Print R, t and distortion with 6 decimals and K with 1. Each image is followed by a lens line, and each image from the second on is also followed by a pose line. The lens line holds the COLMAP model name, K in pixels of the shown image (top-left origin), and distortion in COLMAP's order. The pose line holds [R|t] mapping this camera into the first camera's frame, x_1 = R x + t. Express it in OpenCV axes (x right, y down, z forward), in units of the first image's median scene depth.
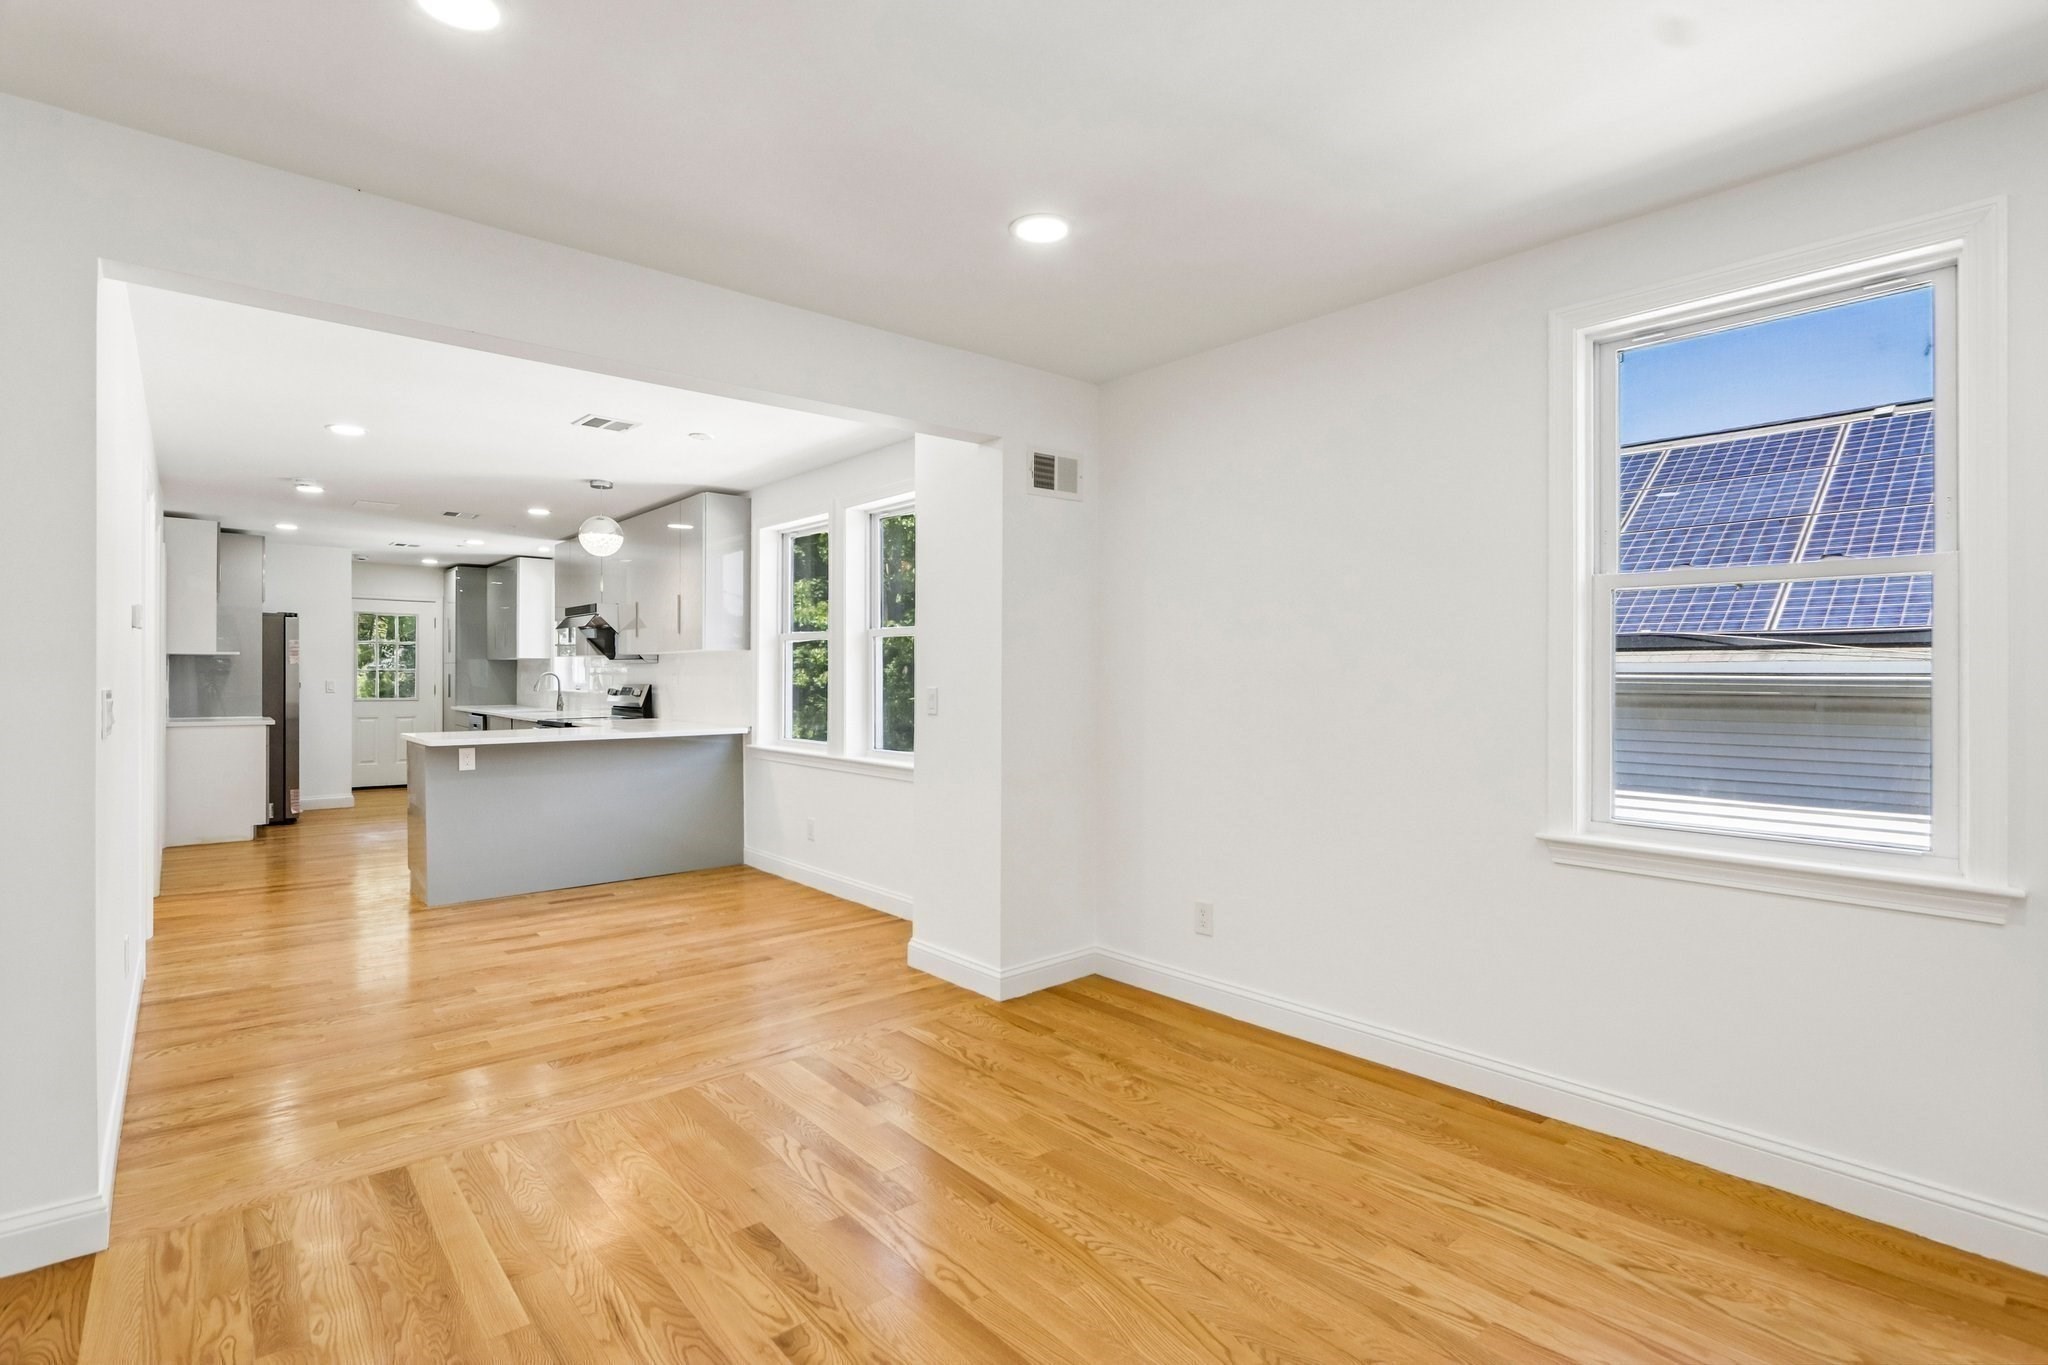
lens RADIAL K [[959.5, 0, 1032.2], [0, 959.5, 672.3], [0, 0, 1]] dist [-0.017125, 0.003390]
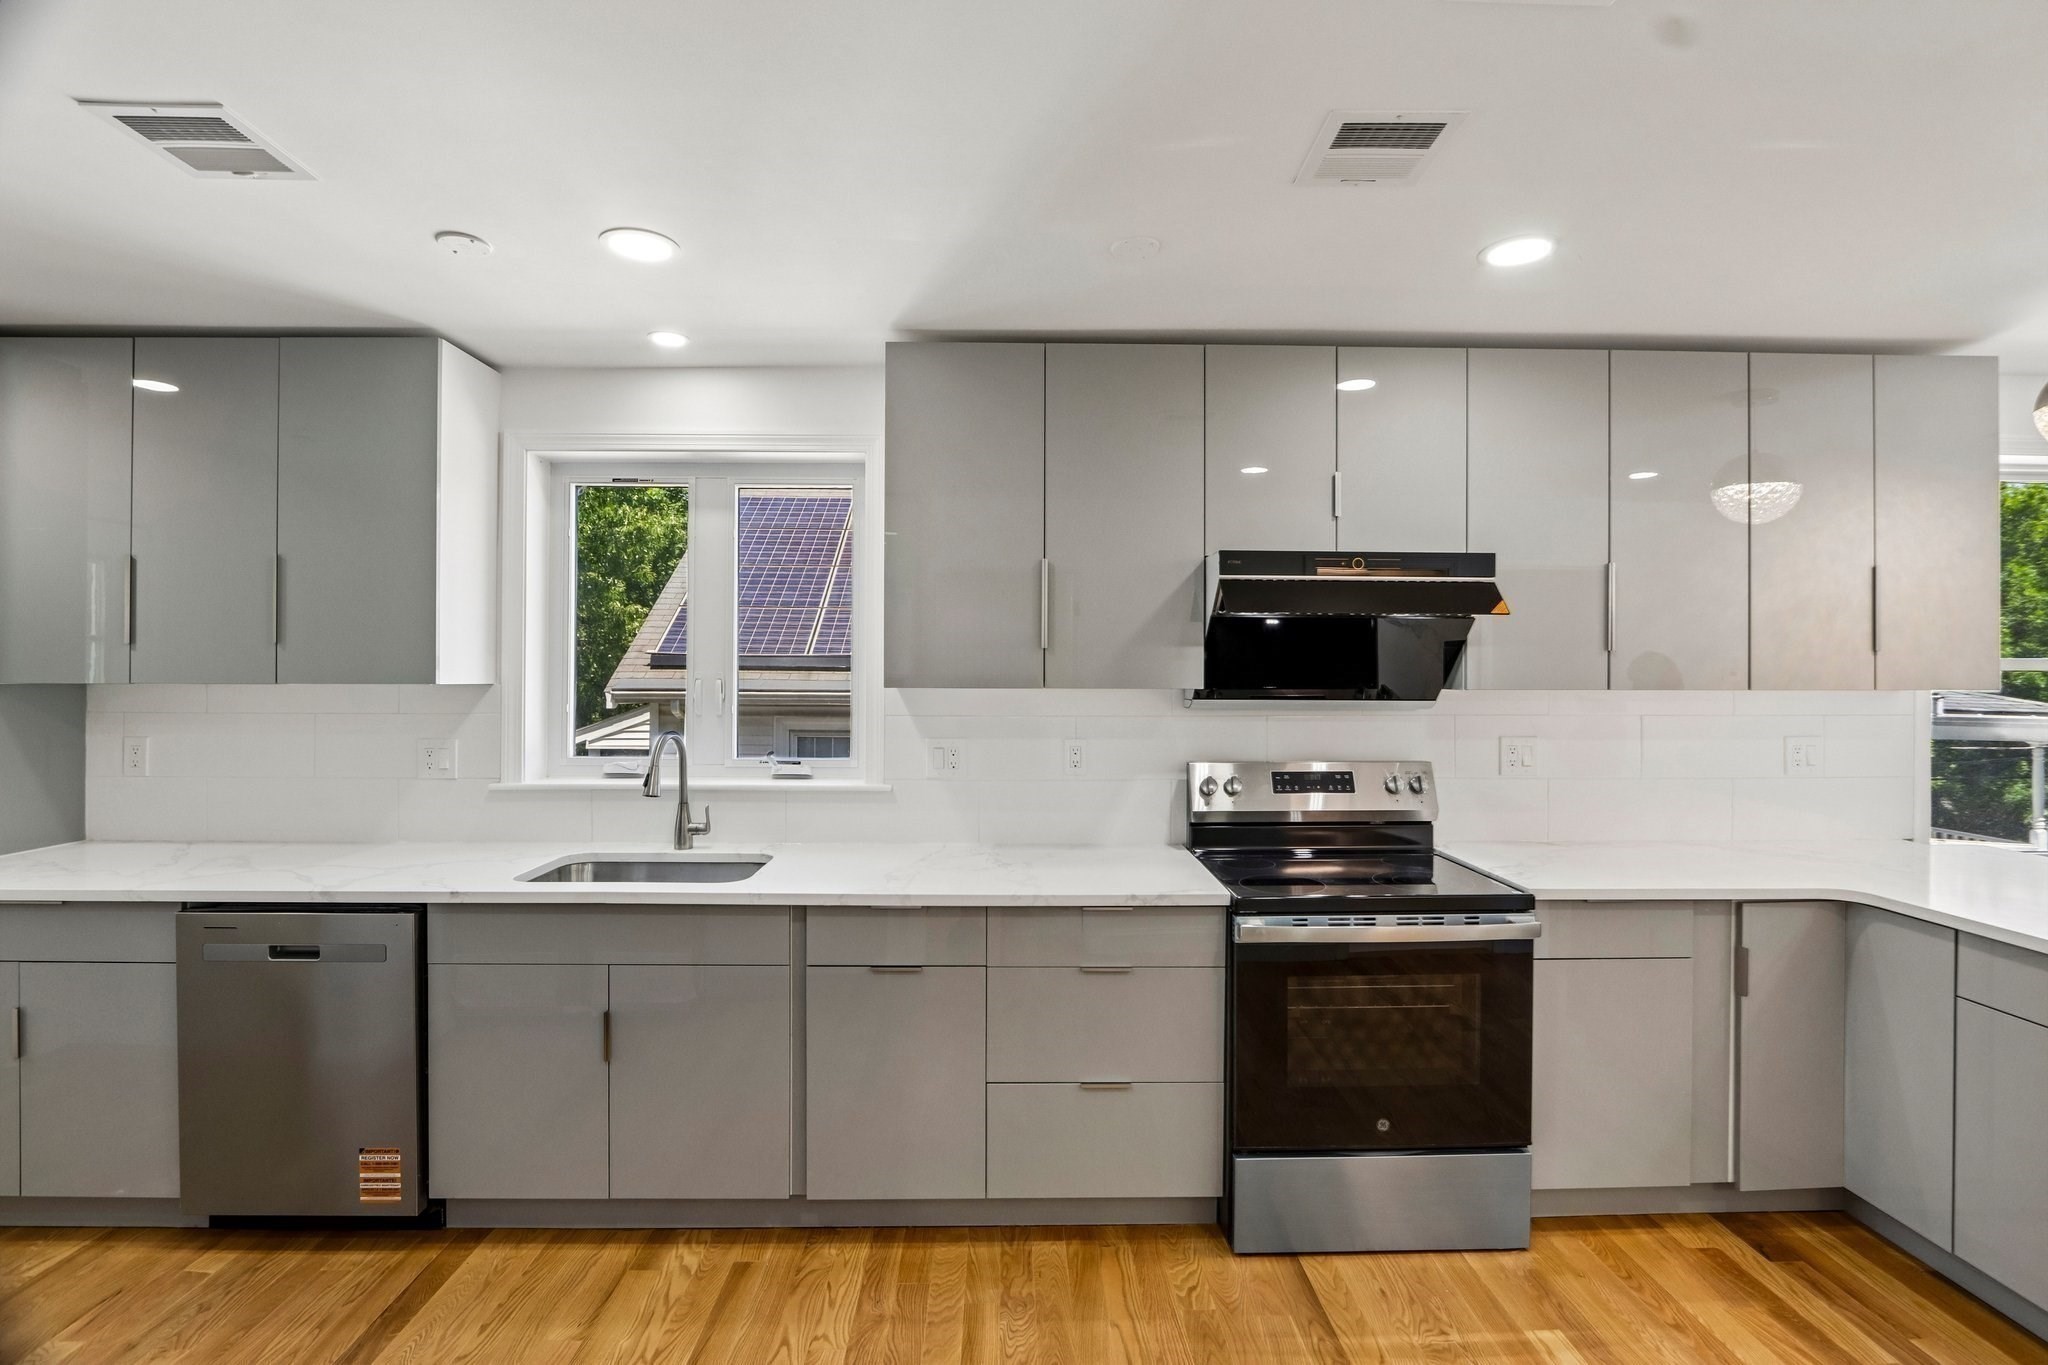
lens RADIAL K [[959.5, 0, 1025.1], [0, 959.5, 666.6], [0, 0, 1]] dist [-0.017125, 0.003390]
pose [[0.649327, 0.005749, 0.760487, -1.353431], [-0.000907, 0.999977, -0.006785, -0.040339], [-0.760508, 0.003716, 0.649317, 1.426158]]
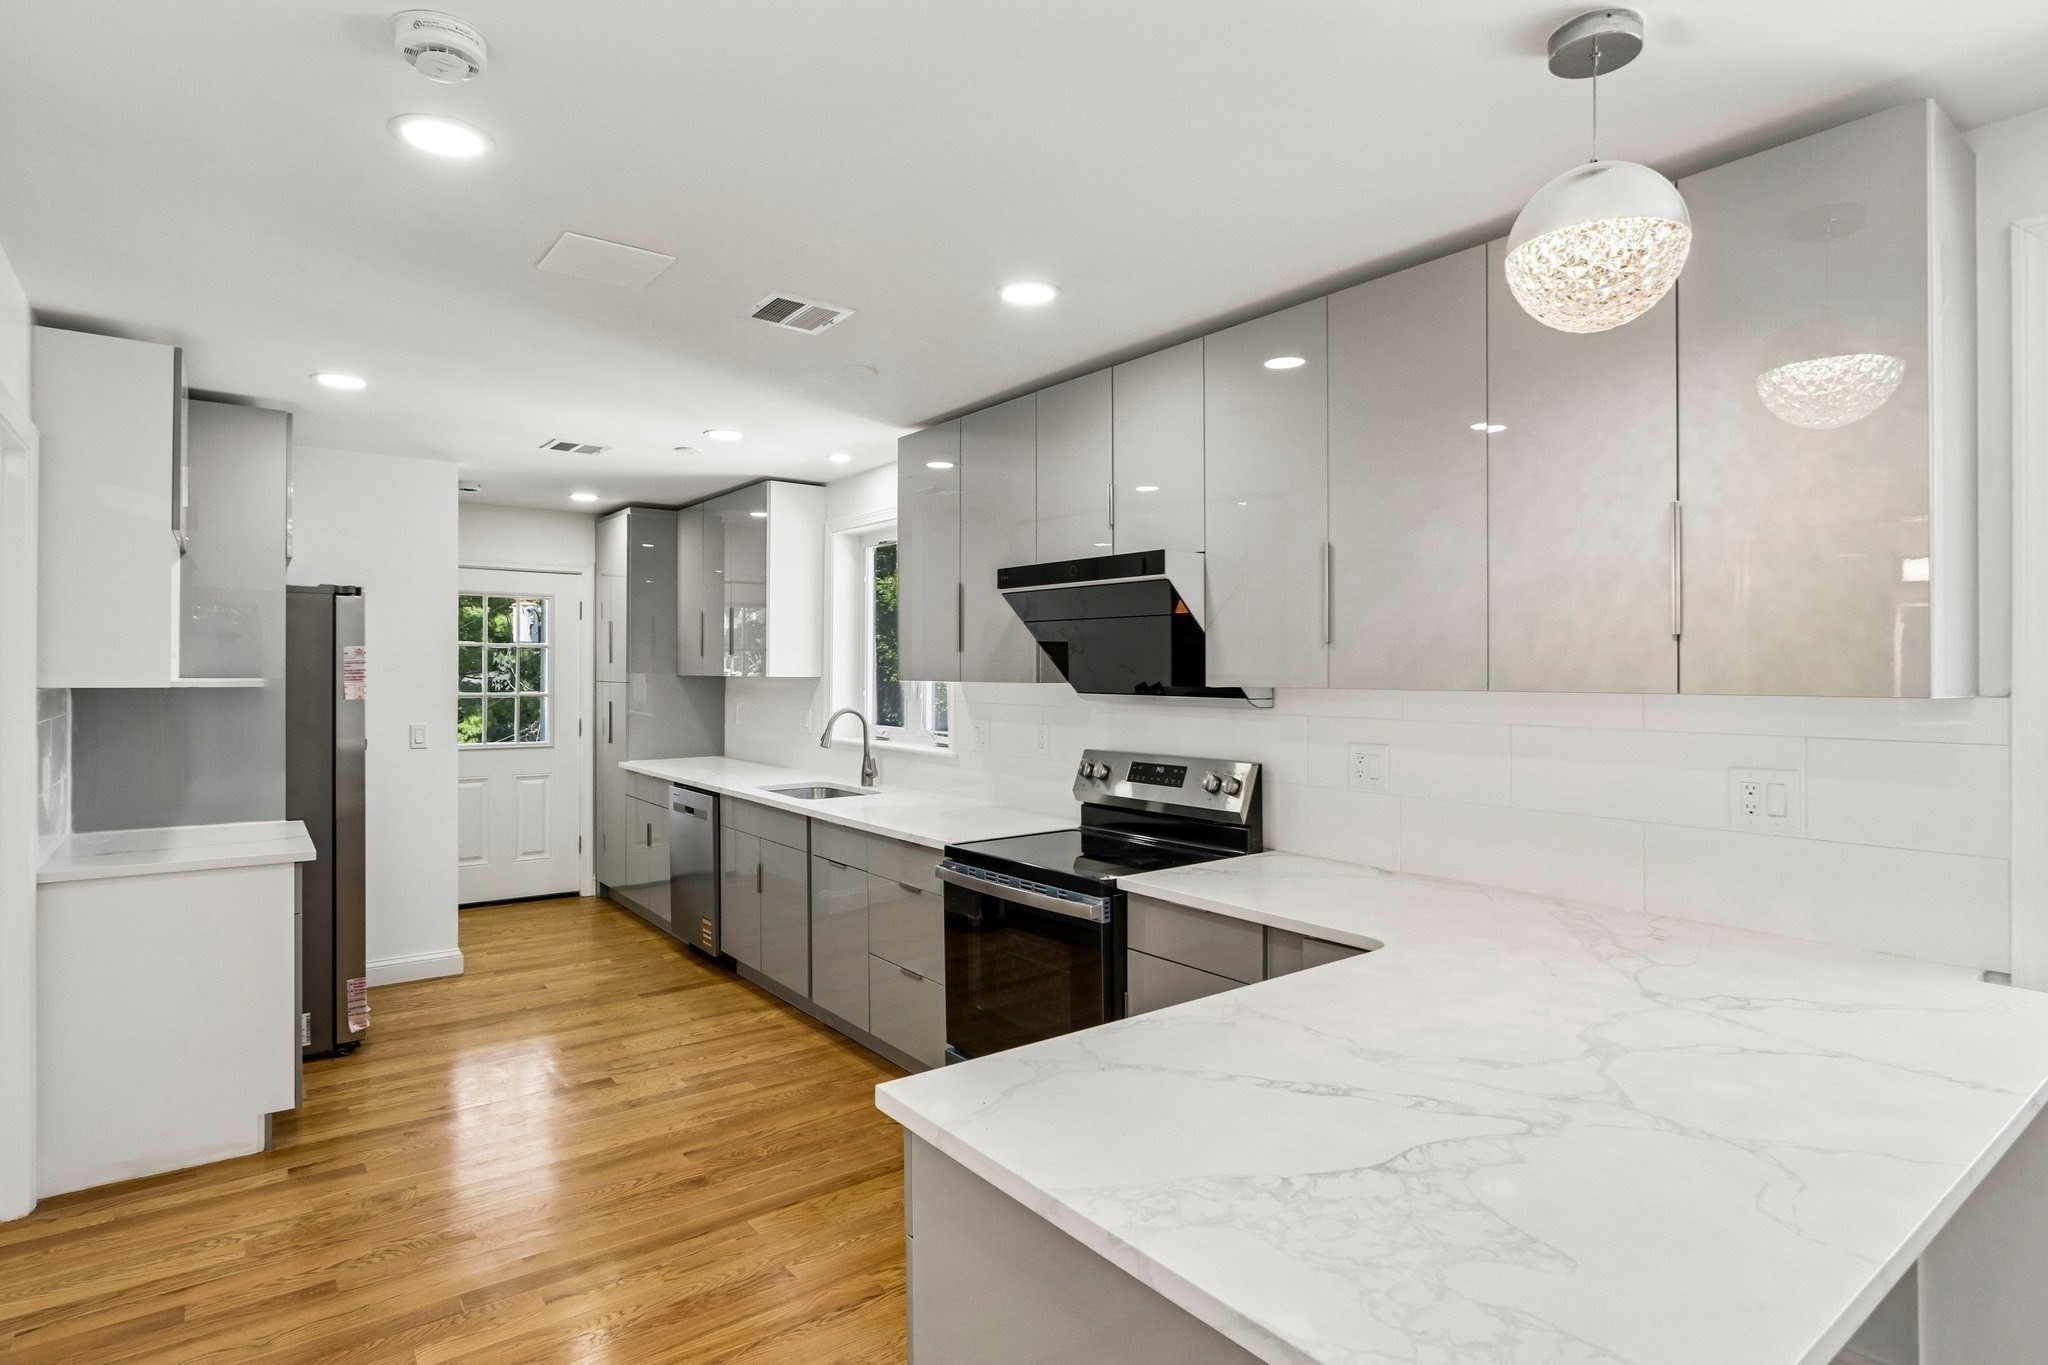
lens RADIAL K [[1070.4, 0, 1055.6], [0, 1070.4, 671.7], [0, 0, 1]] dist [-0.014373, 0.001344]
pose [[0.998278, 0.000924, -0.058646, -0.738002], [-0.000832, 0.999998, 0.001590, -0.040498], [0.058647, -0.001538, 0.998278, 0.918427]]
